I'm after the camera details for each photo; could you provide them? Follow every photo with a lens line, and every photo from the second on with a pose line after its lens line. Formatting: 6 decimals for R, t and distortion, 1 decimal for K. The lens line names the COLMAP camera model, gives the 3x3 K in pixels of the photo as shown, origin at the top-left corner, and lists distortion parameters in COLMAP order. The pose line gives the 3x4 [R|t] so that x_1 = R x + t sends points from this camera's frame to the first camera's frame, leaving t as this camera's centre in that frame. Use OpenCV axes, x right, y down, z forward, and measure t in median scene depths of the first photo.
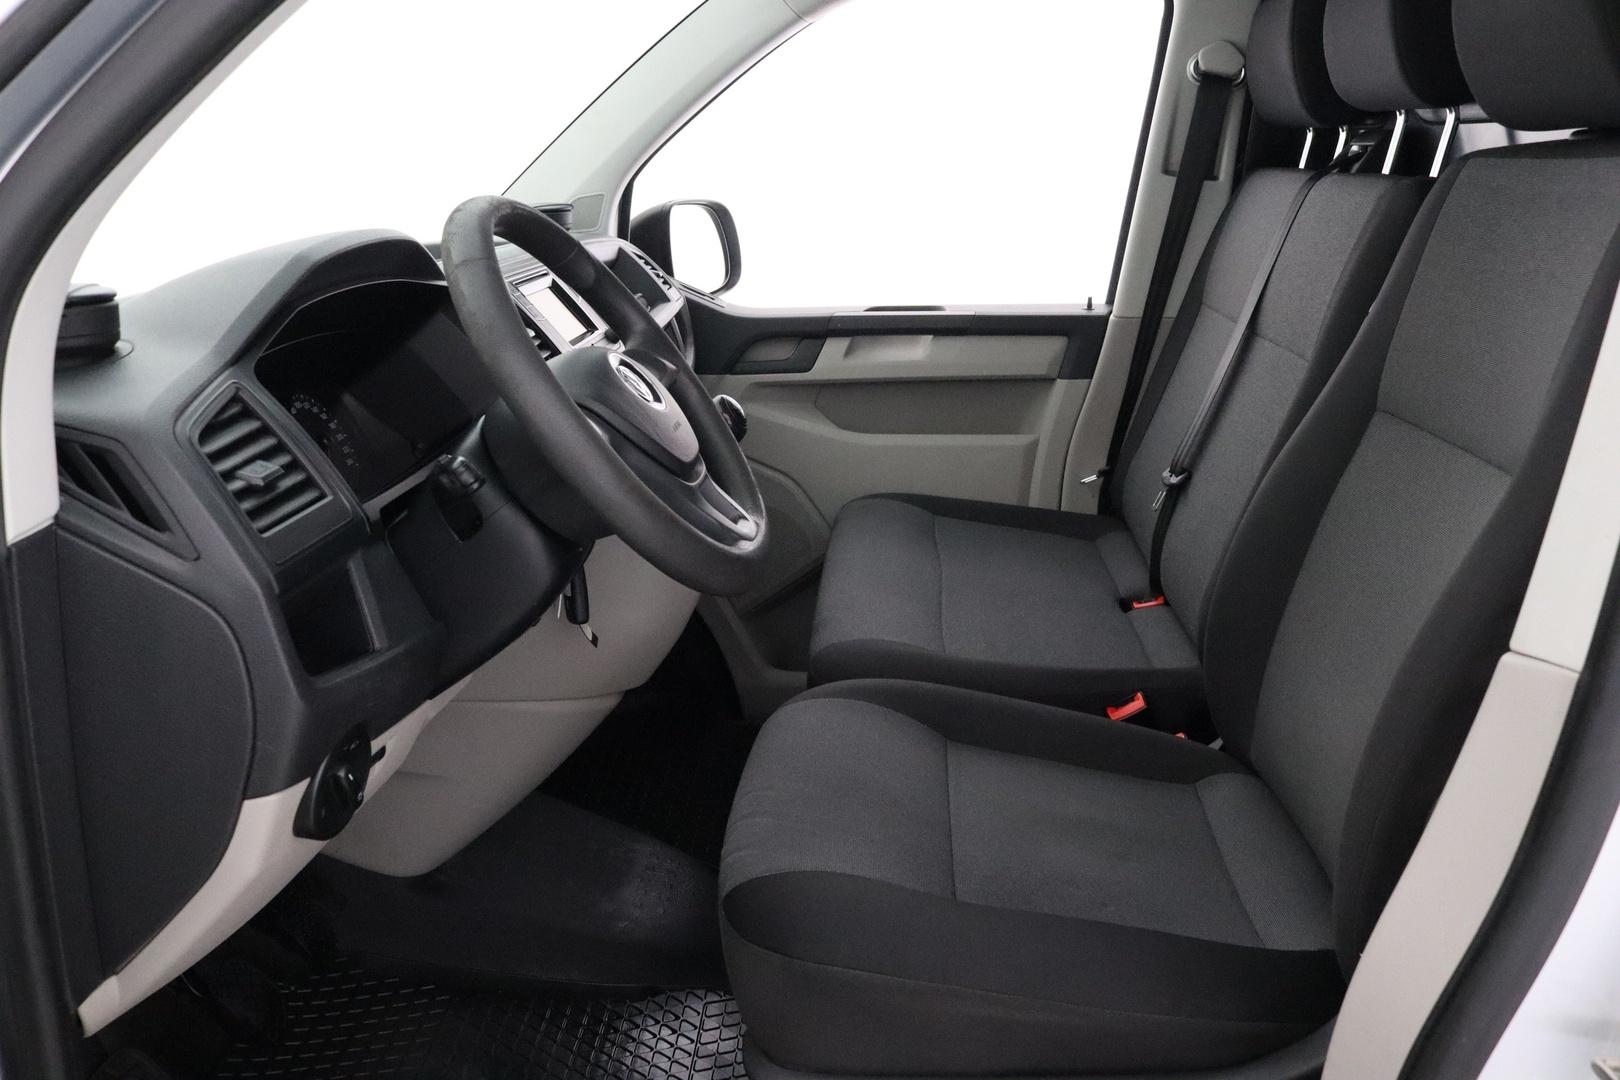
lens RADIAL K [[1305.5, 0, 810.0], [0, 1305.5, 540.0], [0, 0, 1]] dist [-0.042013, -0.004350]
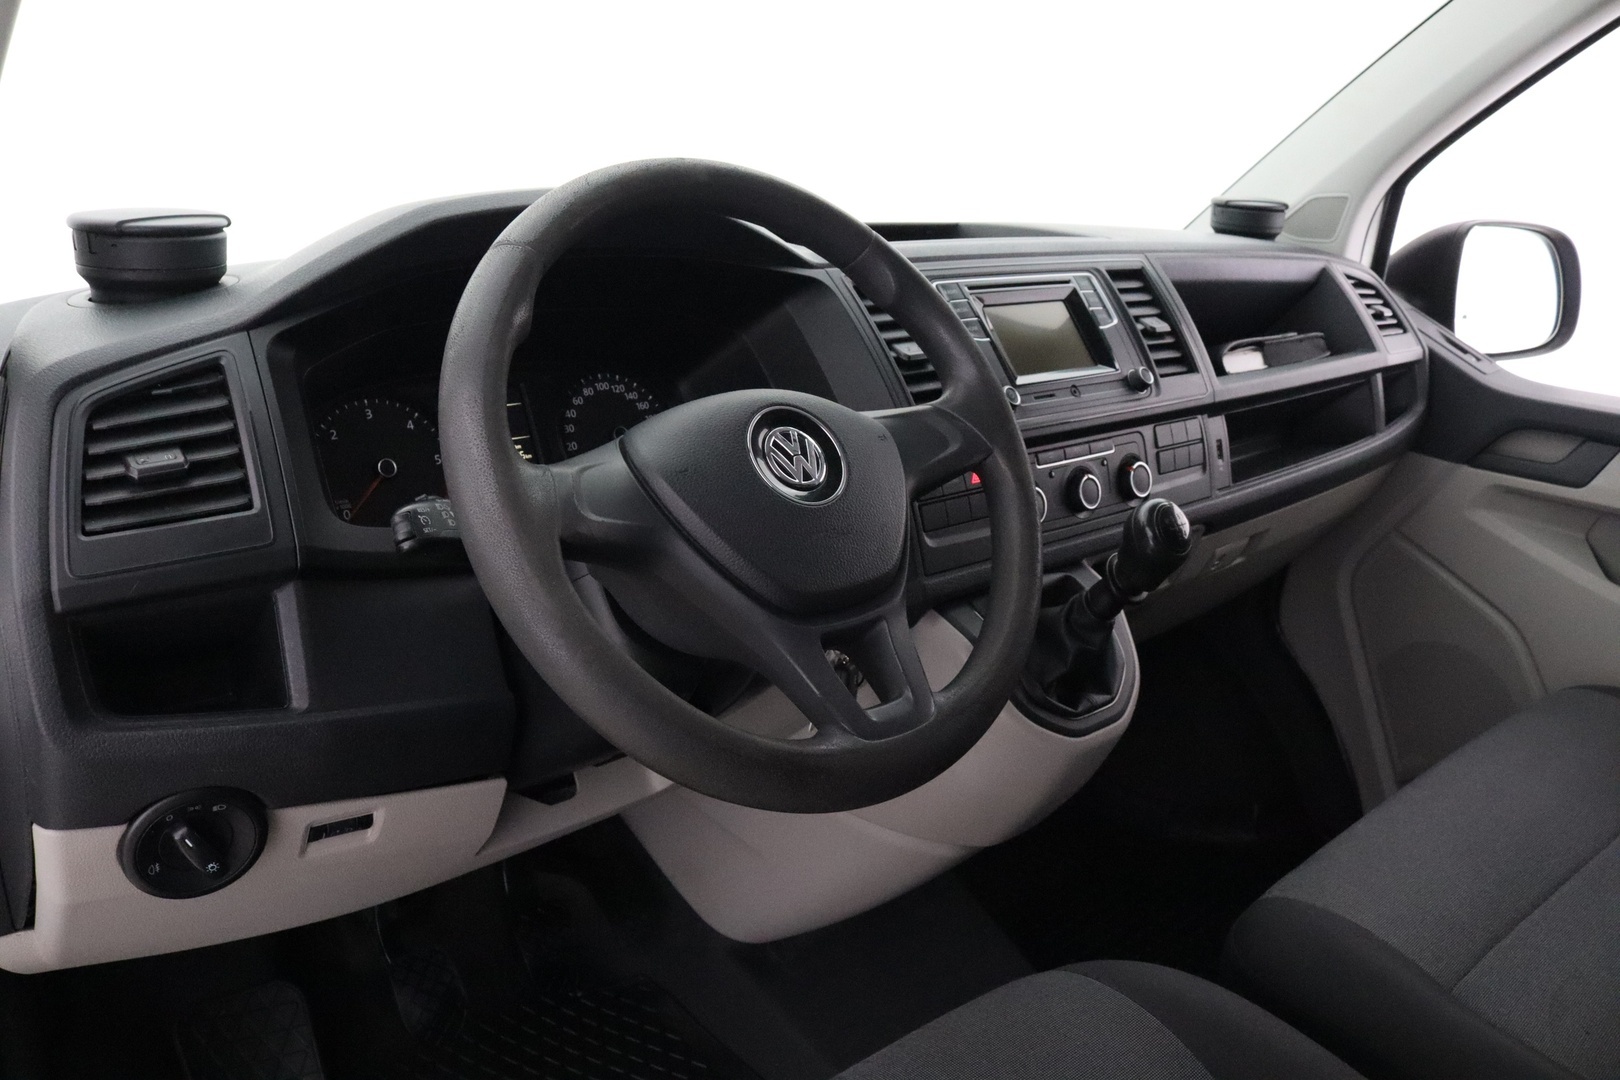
lens RADIAL K [[1305.5, 0, 810.0], [0, 1305.5, 540.0], [0, 0, 1]] dist [-0.042013, -0.004350]
pose [[0.724153, 0.278952, -0.630705, 0.364402], [-0.267207, 0.956596, 0.116292, -0.188996], [0.635770, 0.084316, 0.767260, 0.569217]]
